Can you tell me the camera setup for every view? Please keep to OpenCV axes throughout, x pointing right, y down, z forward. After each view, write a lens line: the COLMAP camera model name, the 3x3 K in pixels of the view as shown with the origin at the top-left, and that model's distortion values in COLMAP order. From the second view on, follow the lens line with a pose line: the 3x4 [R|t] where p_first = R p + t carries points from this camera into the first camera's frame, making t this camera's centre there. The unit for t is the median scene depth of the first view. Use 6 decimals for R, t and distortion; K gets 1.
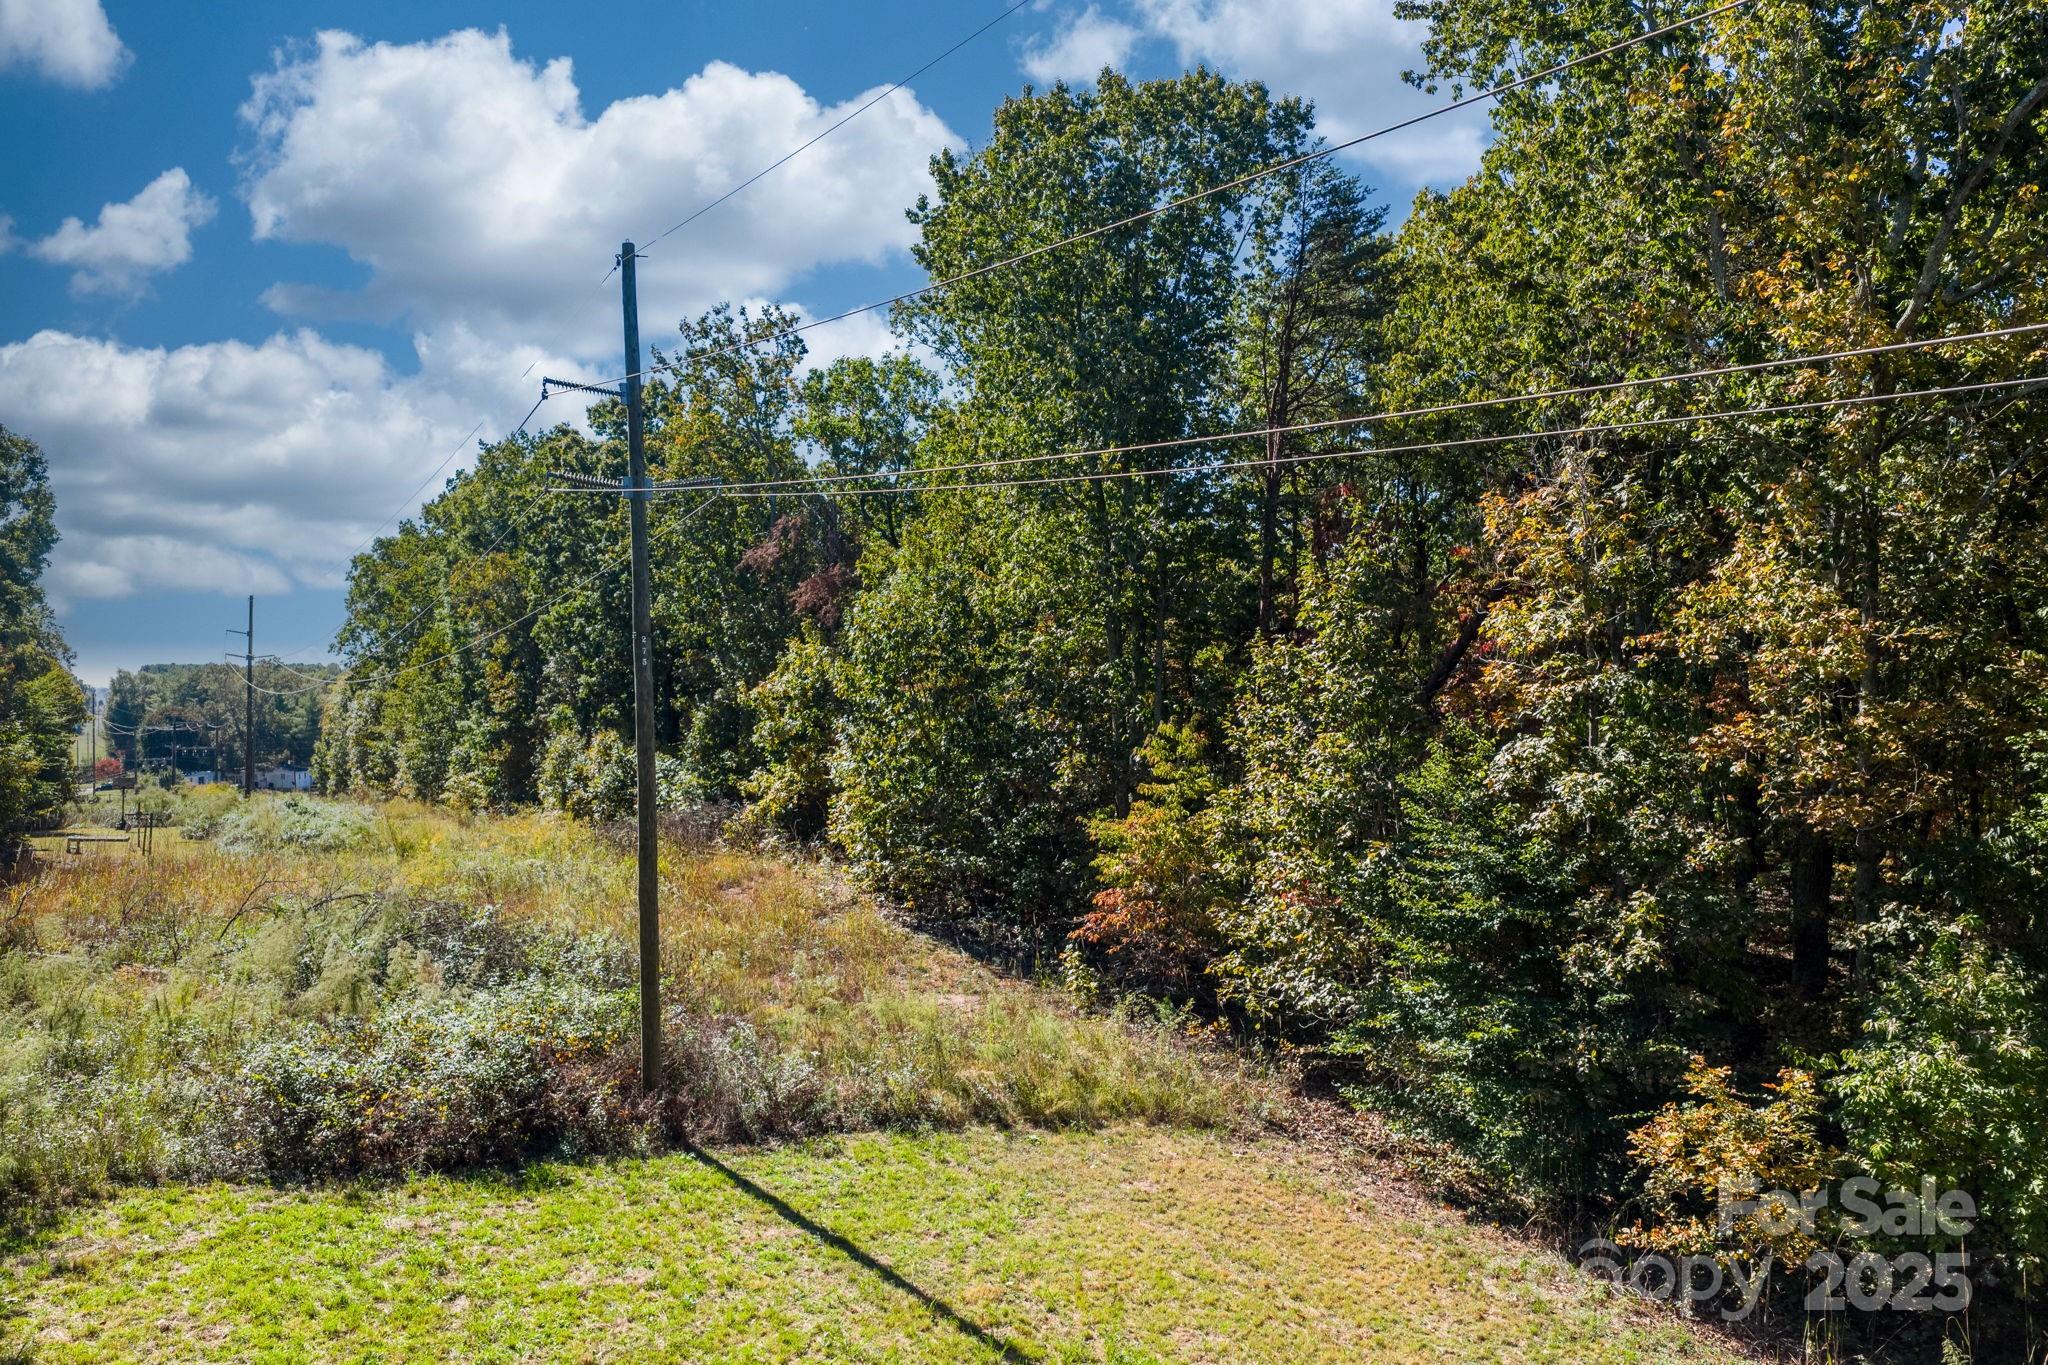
lens RADIAL K [[1690.8, 0, 1024.0], [0, 1690.8, 682.5], [0, 0, 1]] dist [0.082804, -0.173612]
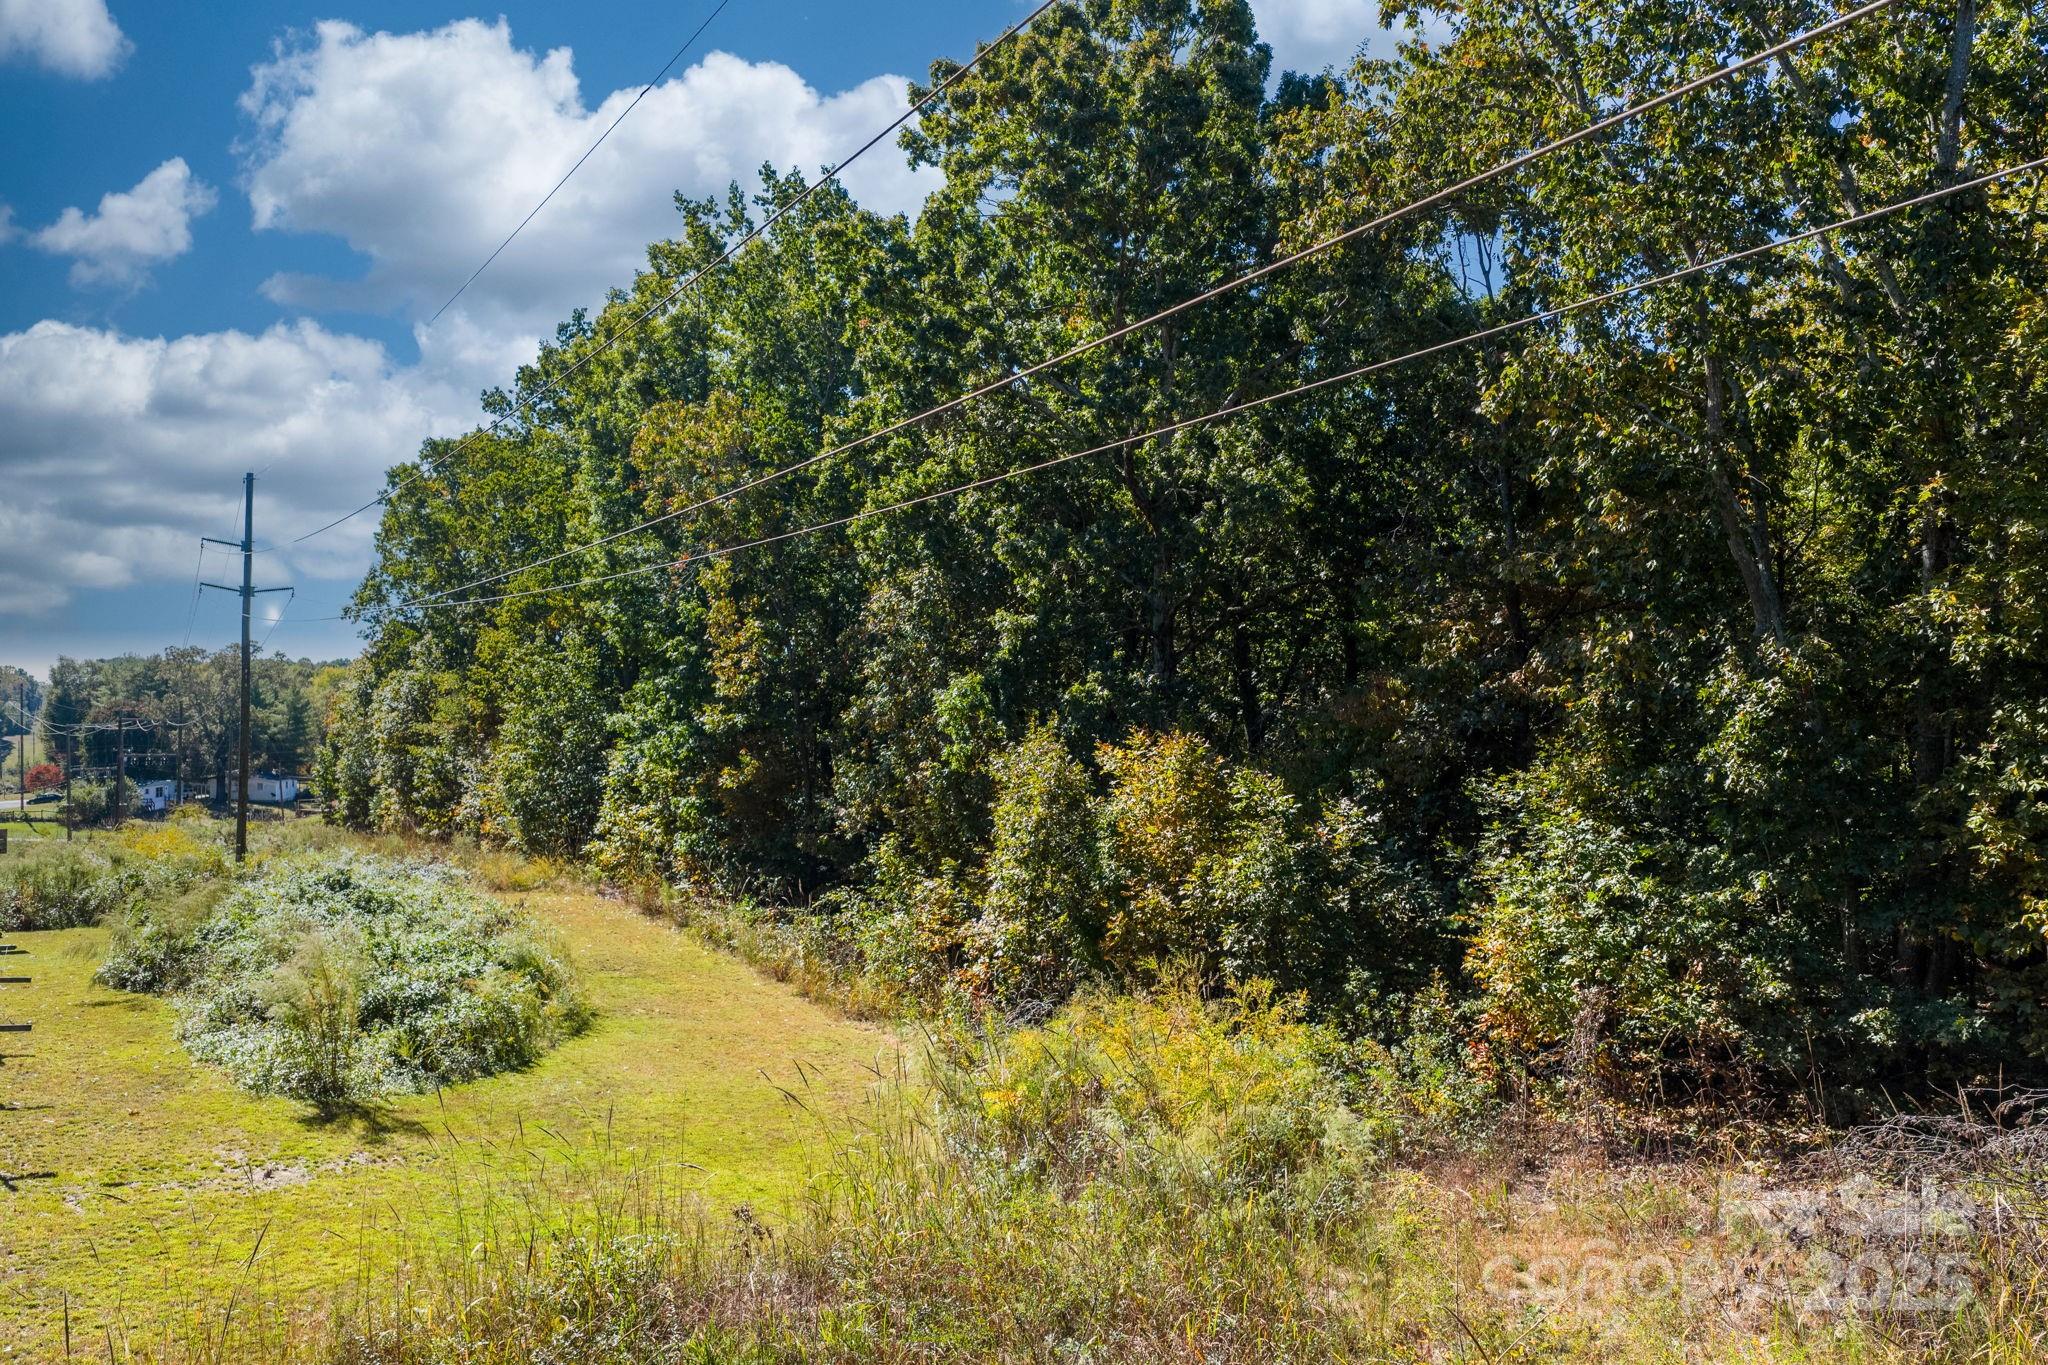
lens RADIAL K [[1690.8, 0, 1024.0], [0, 1690.8, 682.5], [0, 0, 1]] dist [0.082804, -0.173612]
pose [[0.999816, 0.004332, 0.018711, -0.146529], [-0.004296, 0.999989, -0.001955, 0.008887], [-0.018719, 0.001874, 0.999823, 0.307369]]
